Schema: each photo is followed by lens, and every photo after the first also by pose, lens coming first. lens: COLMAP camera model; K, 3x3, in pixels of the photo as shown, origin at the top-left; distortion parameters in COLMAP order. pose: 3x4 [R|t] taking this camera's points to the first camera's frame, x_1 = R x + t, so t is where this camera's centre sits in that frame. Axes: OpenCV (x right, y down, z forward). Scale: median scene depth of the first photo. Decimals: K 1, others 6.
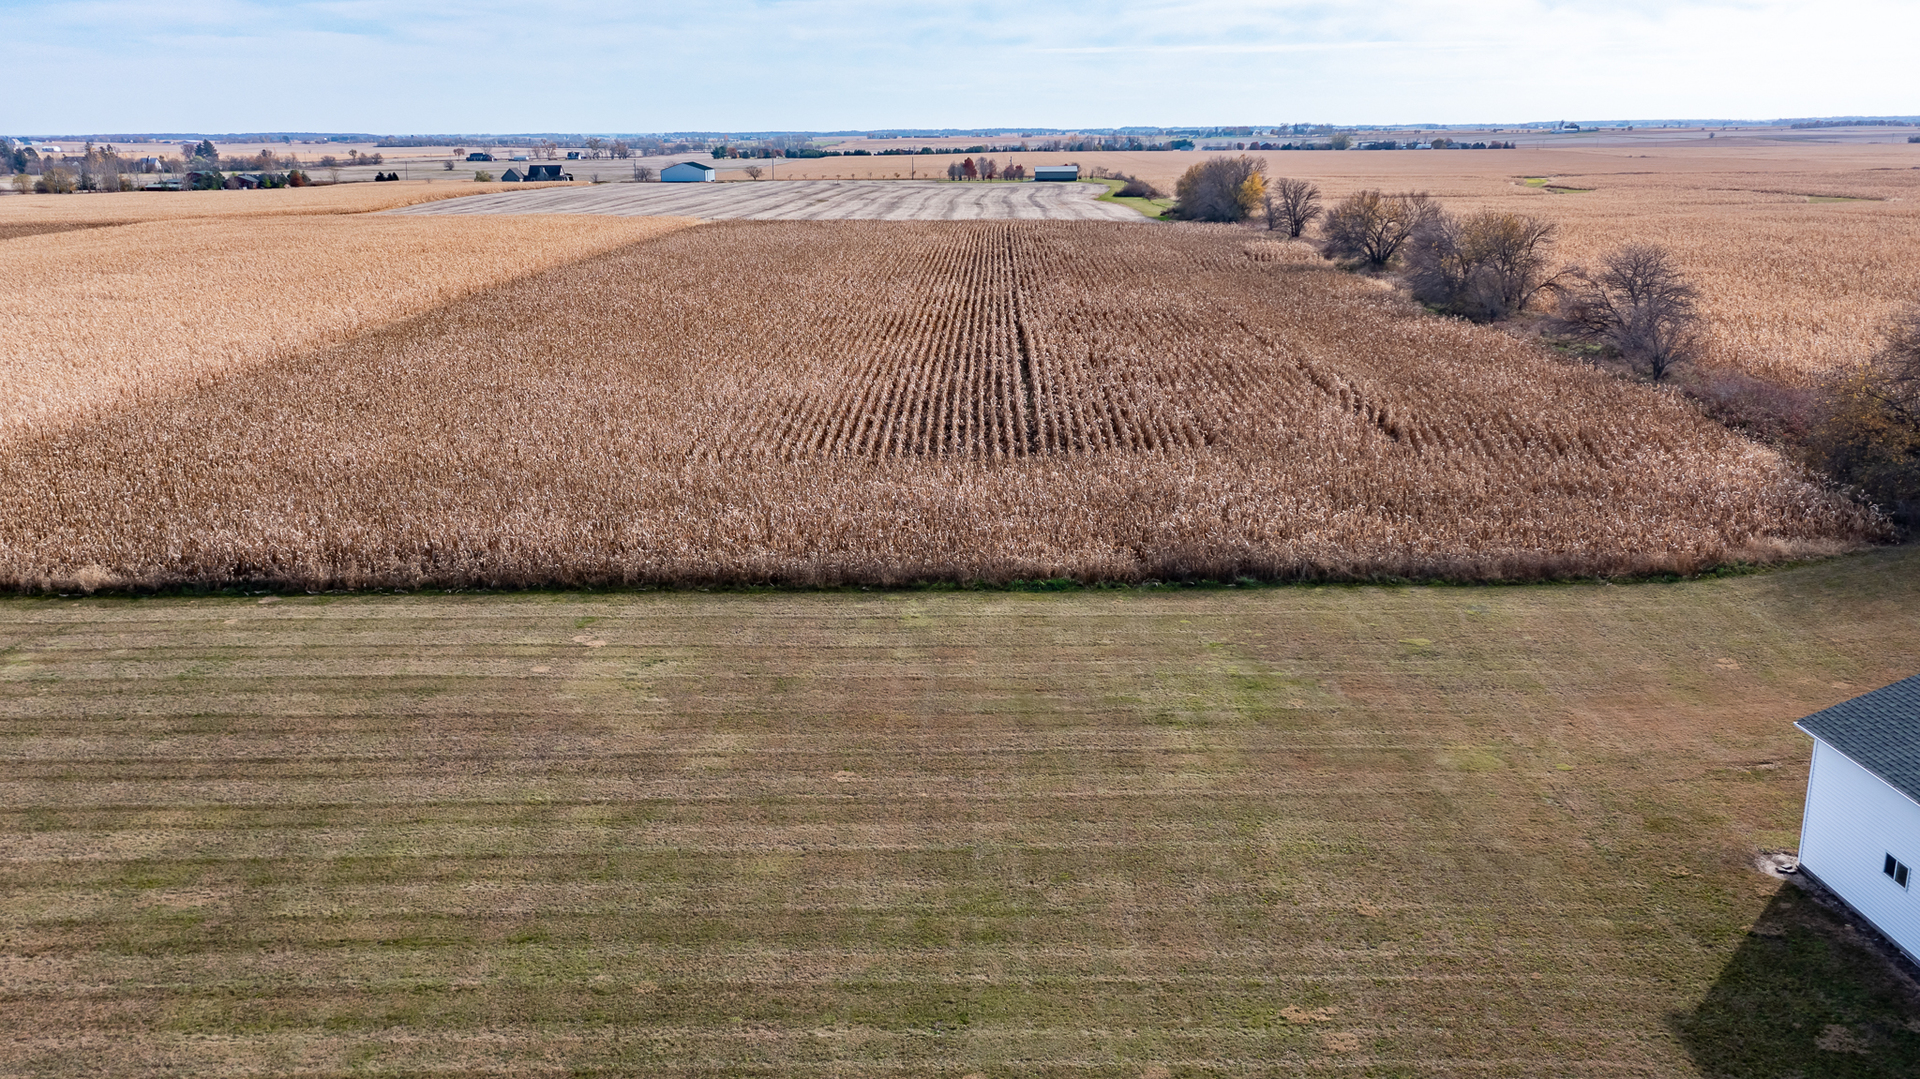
lens RADIAL K [[1526.6, 0, 960.0], [0, 1526.6, 539.5], [0, 0, 1]] dist [0.023318, 0.020079]
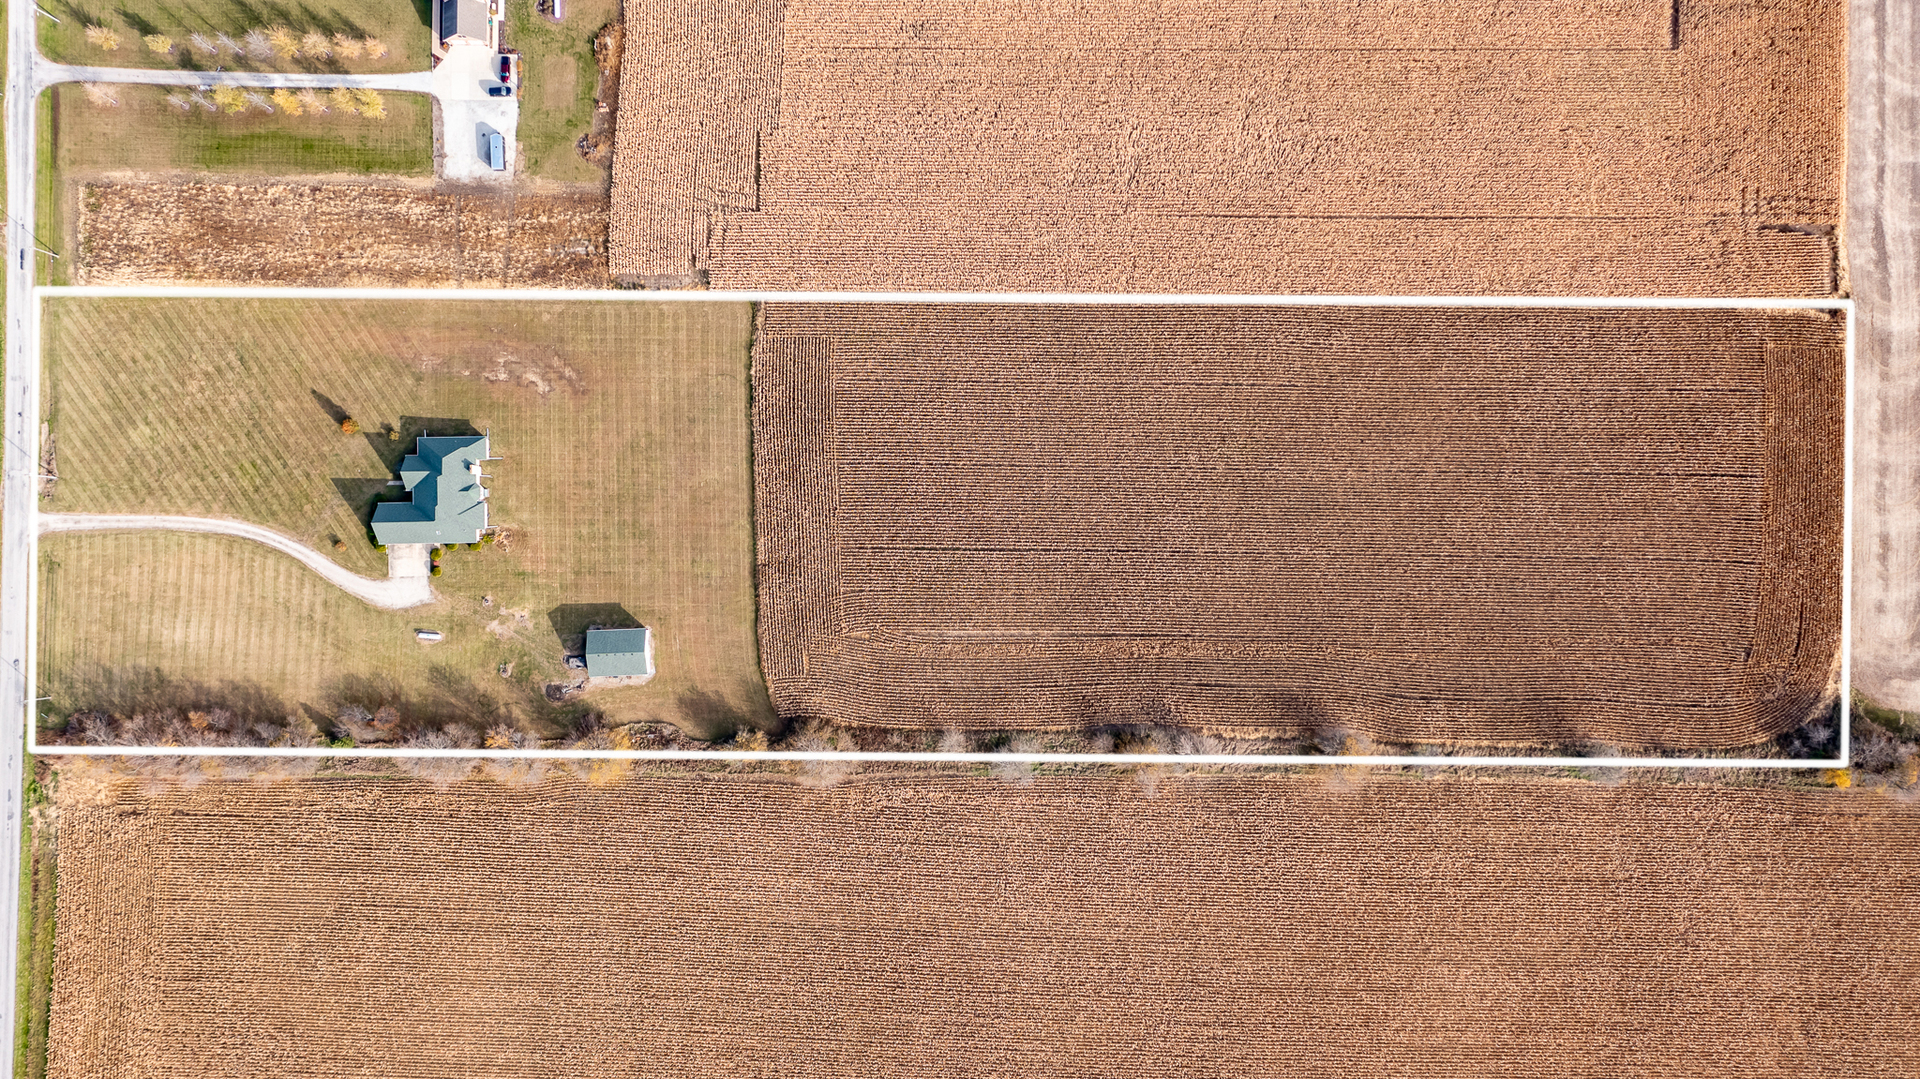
lens RADIAL K [[1550.6, 0, 960.0], [0, 1550.6, 539.5], [0, 0, 1]] dist [0.026033, 0.010896]
pose [[0.008204, 0.999854, -0.014990, 0.100998], [-0.255939, 0.016591, 0.966550, -4.627992], [0.966658, -0.004093, 0.256038, 0.258622]]
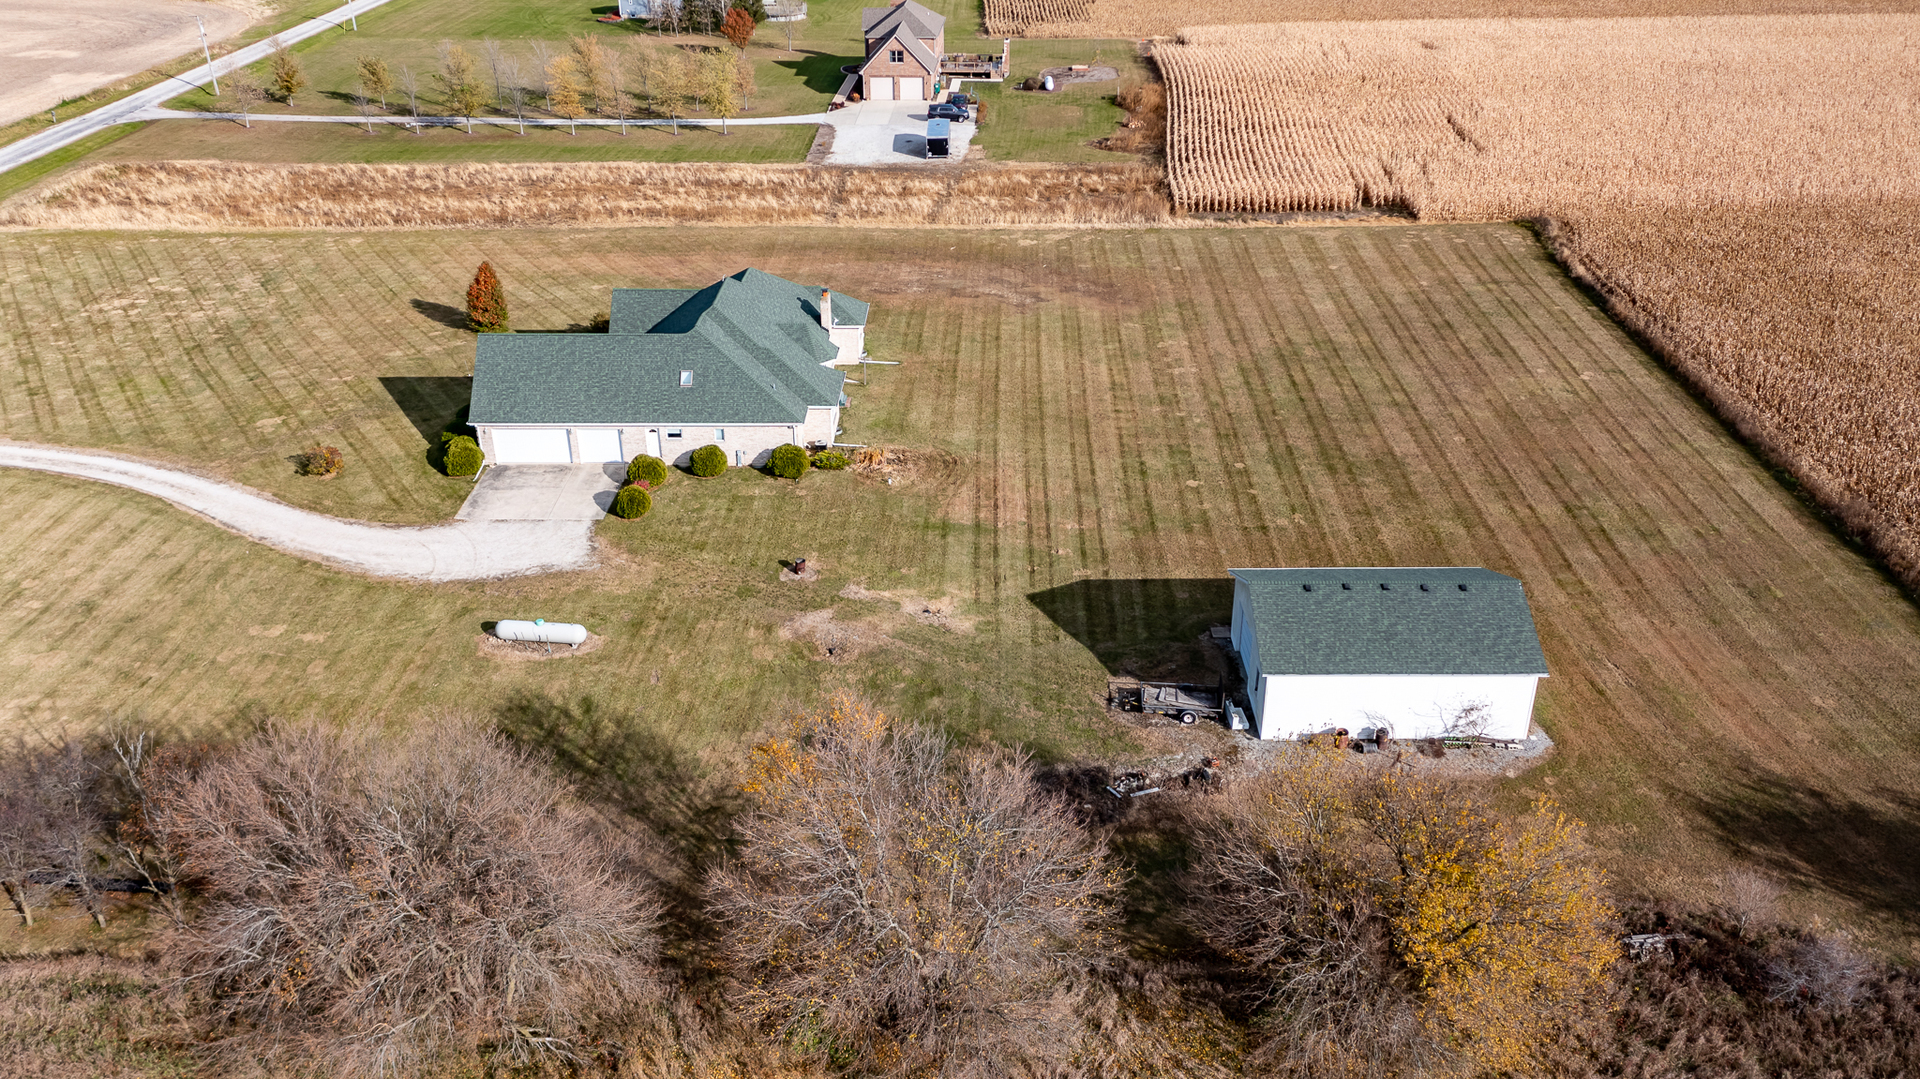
lens RADIAL K [[1526.6, 0, 960.0], [0, 1526.6, 539.5], [0, 0, 1]] dist [0.023318, 0.020079]
pose [[-0.035027, 0.473320, -0.880194, 1.221653], [-0.254074, 0.847579, 0.465893, -0.353591], [0.966550, 0.239953, 0.090570, 0.088277]]
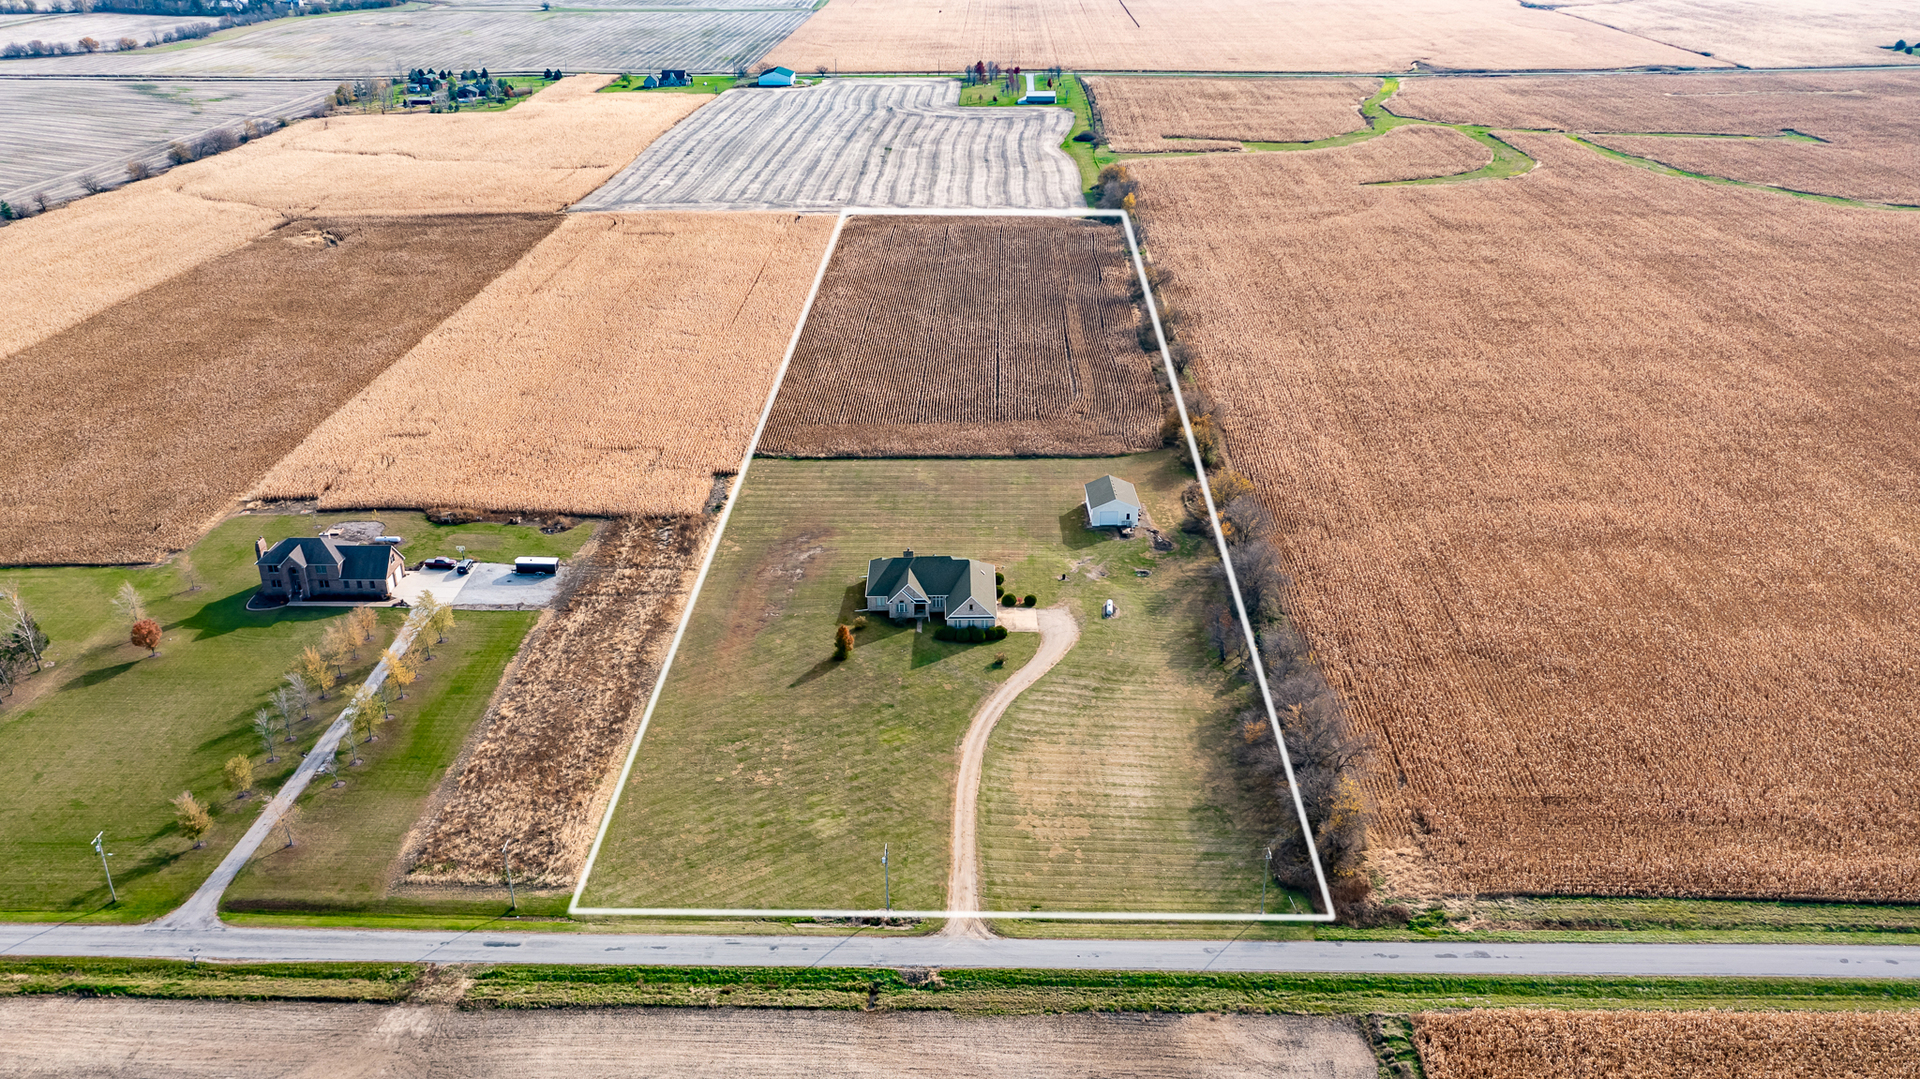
lens RADIAL K [[1526.6, 0, 960.0], [0, 1526.6, 539.5], [0, 0, 1]] dist [0.023318, 0.020079]
pose [[0.999978, 0.005317, -0.003931, -0.042826], [-0.004596, 0.986316, 0.164805, -0.489677], [0.004753, -0.164783, 0.986318, -3.724832]]
